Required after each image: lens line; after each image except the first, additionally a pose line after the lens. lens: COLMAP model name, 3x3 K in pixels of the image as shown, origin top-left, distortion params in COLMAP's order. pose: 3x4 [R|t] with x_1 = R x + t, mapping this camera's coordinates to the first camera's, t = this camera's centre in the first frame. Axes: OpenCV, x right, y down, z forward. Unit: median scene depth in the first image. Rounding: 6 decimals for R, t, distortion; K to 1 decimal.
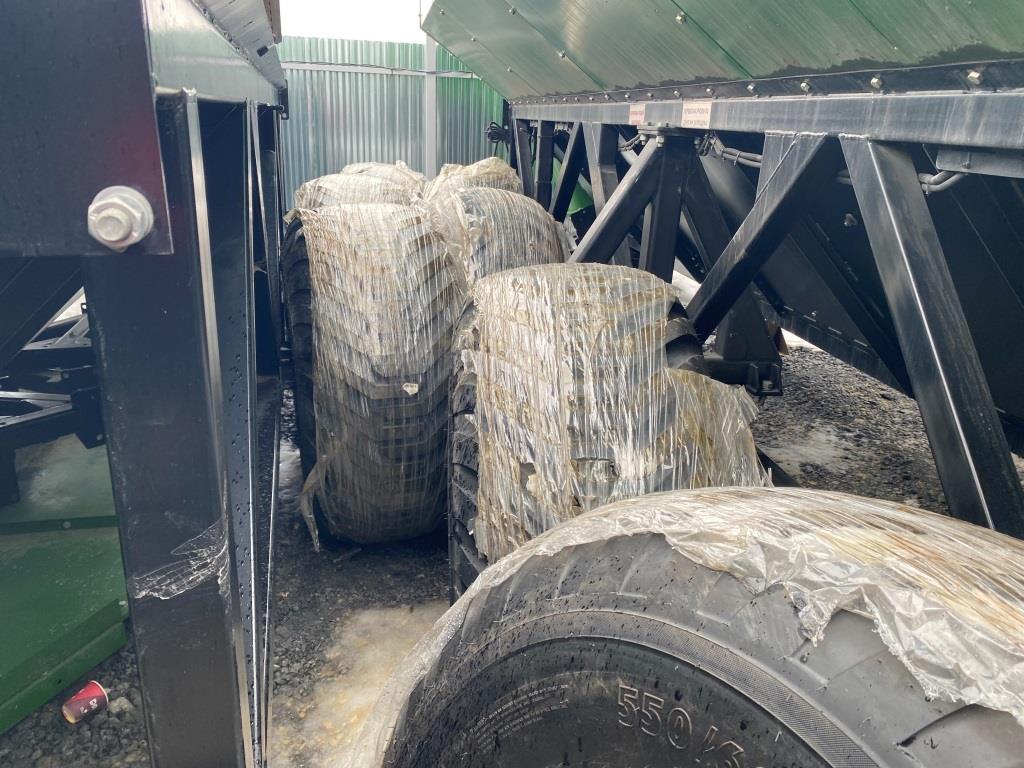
lens RADIAL K [[771.4, 0, 506.3], [0, 771.4, 384.6], [0, 0, 1]] dist [0.018471, -0.026275]
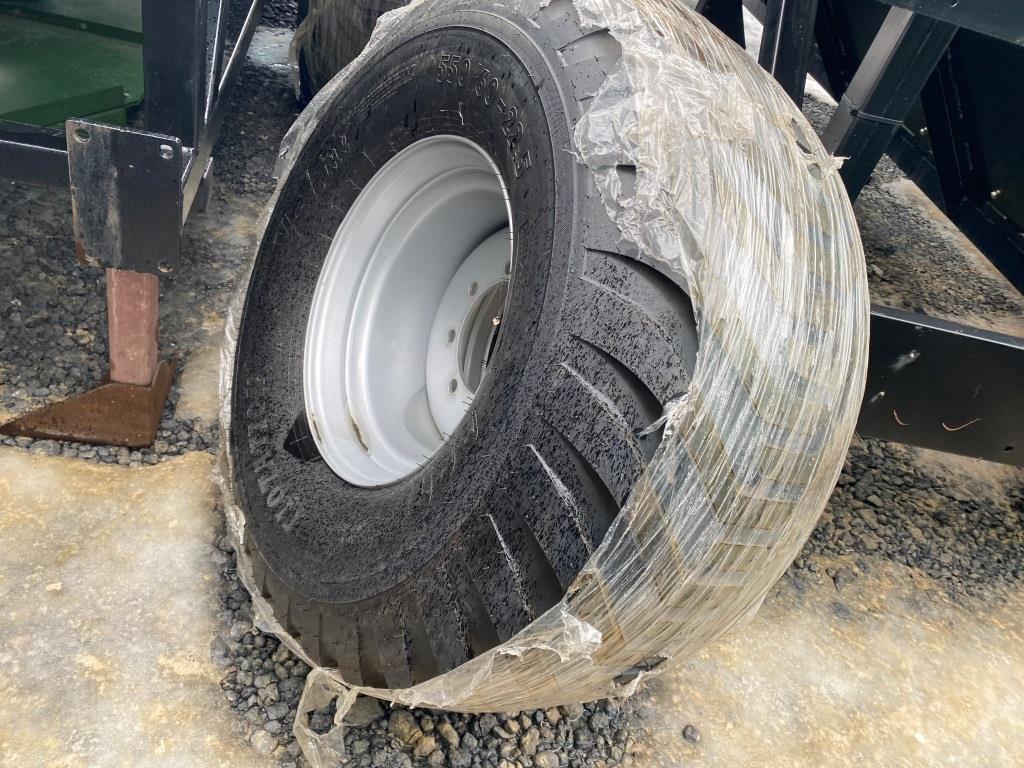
lens RADIAL K [[771.7, 0, 512.1], [0, 771.7, 361.5], [0, 0, 1]] dist [0.040407, -0.027965]
pose [[0.966999, 0.251797, 0.038863, 0.323407], [-0.251899, 0.922012, 0.294008, 0.393063], [0.038198, -0.294095, 0.955012, -0.587027]]
